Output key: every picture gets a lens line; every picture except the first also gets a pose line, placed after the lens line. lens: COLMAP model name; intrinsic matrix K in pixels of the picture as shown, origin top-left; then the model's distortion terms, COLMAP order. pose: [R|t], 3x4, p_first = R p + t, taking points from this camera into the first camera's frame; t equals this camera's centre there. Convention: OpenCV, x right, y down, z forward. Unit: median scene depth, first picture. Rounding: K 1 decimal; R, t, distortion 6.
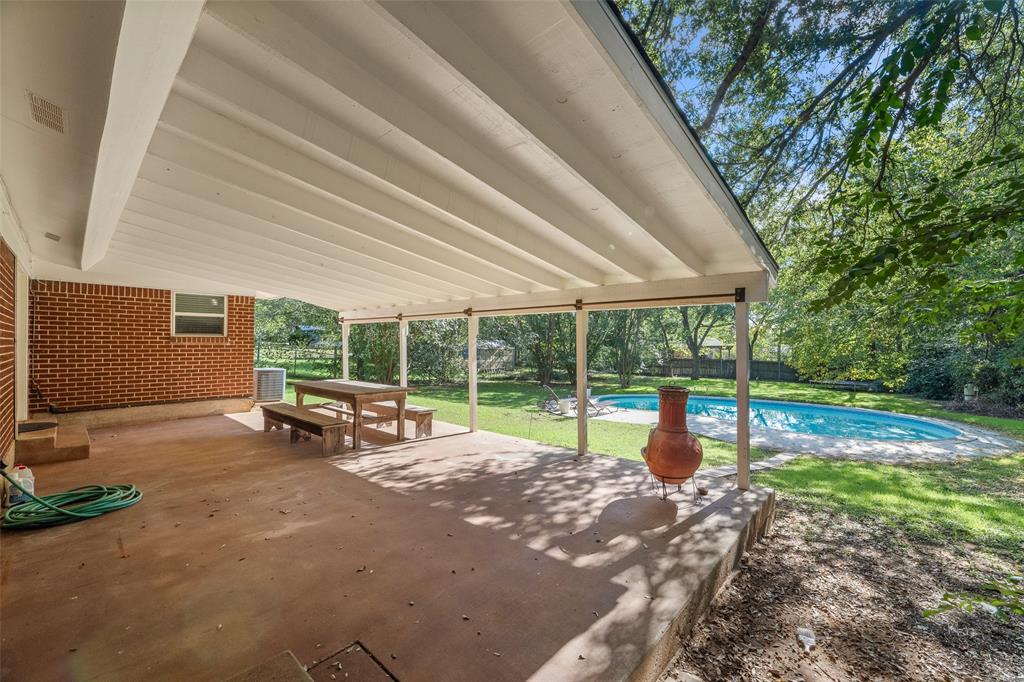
lens RADIAL K [[416.7, 0, 519.1], [0, 416.7, 342.7], [0, 0, 1]] dist [0.002972, 0.000127]
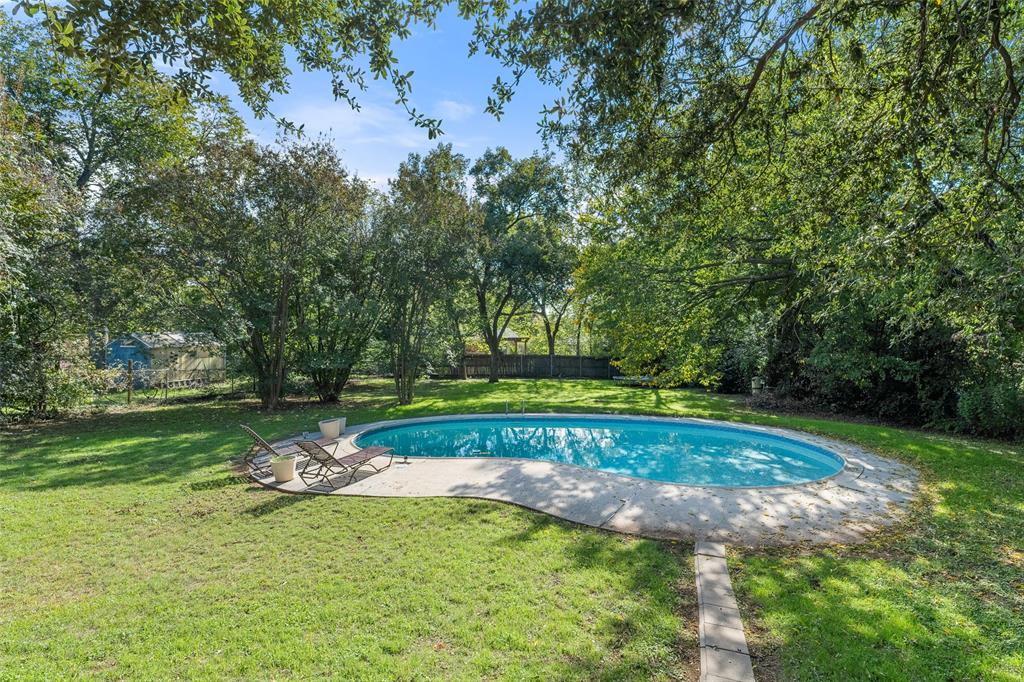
lens RADIAL K [[484.3, 0, 527.3], [0, 484.3, 336.8], [0, 0, 1]] dist [0.002518, 0.000449]
pose [[0.879784, -0.005205, 0.475345, 0.241845], [0.001223, 0.999962, 0.008687, -0.022498], [-0.475372, -0.007061, 0.879757, 0.924157]]
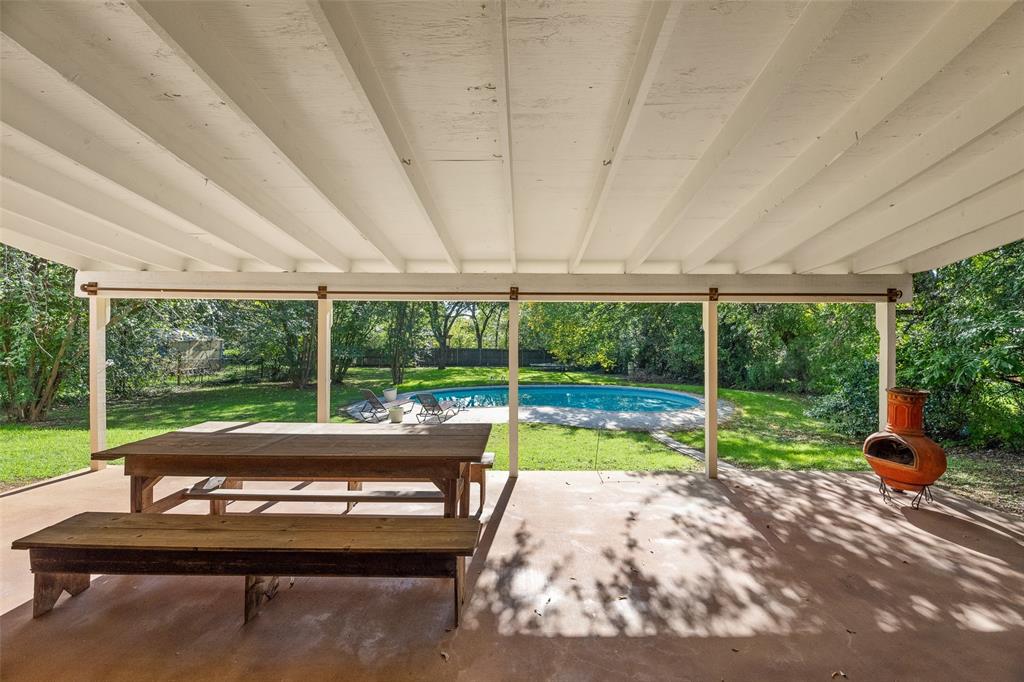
lens RADIAL K [[415.7, 0, 511.9], [0, 415.7, 328.4], [0, 0, 1]] dist [-0.010195, 0.000114]
pose [[0.755780, 0.005920, 0.654799, -0.683582], [-0.000464, 0.999964, -0.008505, -0.020450], [-0.654826, 0.006124, 0.755755, 0.635784]]
